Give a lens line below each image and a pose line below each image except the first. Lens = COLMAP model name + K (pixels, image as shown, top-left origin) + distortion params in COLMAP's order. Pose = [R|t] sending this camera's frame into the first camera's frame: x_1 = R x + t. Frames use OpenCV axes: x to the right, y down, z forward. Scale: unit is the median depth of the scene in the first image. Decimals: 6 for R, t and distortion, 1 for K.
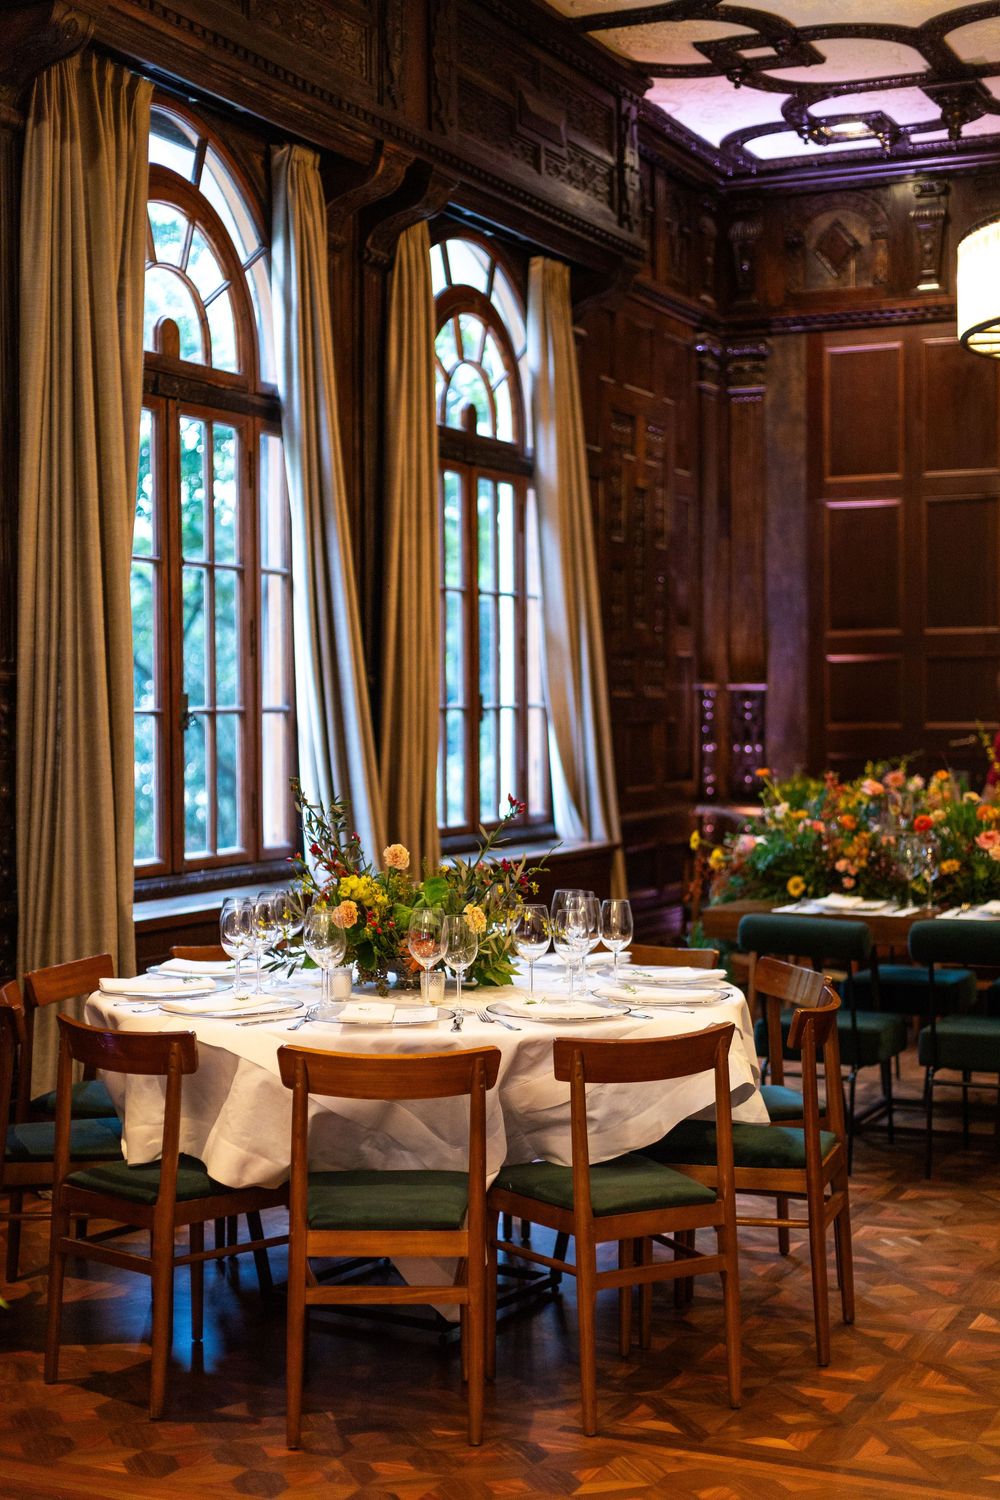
lens RADIAL K [[2112.3, 0, 472.7], [0, 2112.3, 753.5], [0, 0, 1]] dist [-0.028444, 0.042084]
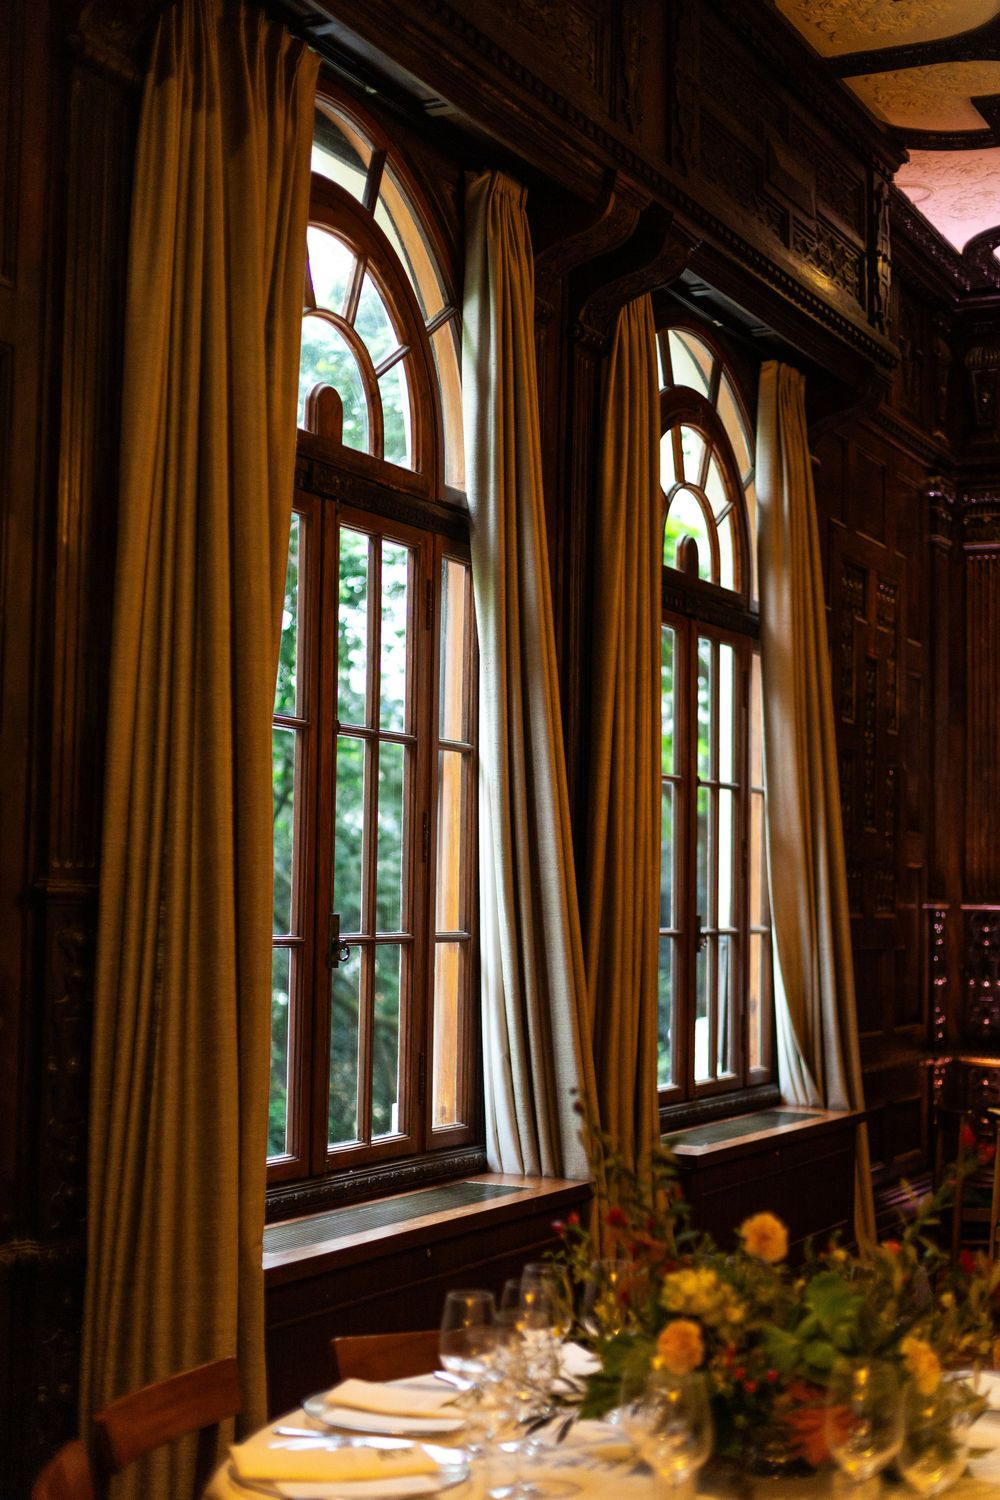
lens RADIAL K [[2112.3, 0, 472.7], [0, 2112.3, 753.5], [0, 0, 1]] dist [-0.028444, 0.042084]
pose [[0.999226, 0.020311, -0.033686, -0.063503], [-0.023347, 0.995454, -0.092333, -0.016852], [0.031658, 0.093048, 0.995158, 0.279313]]
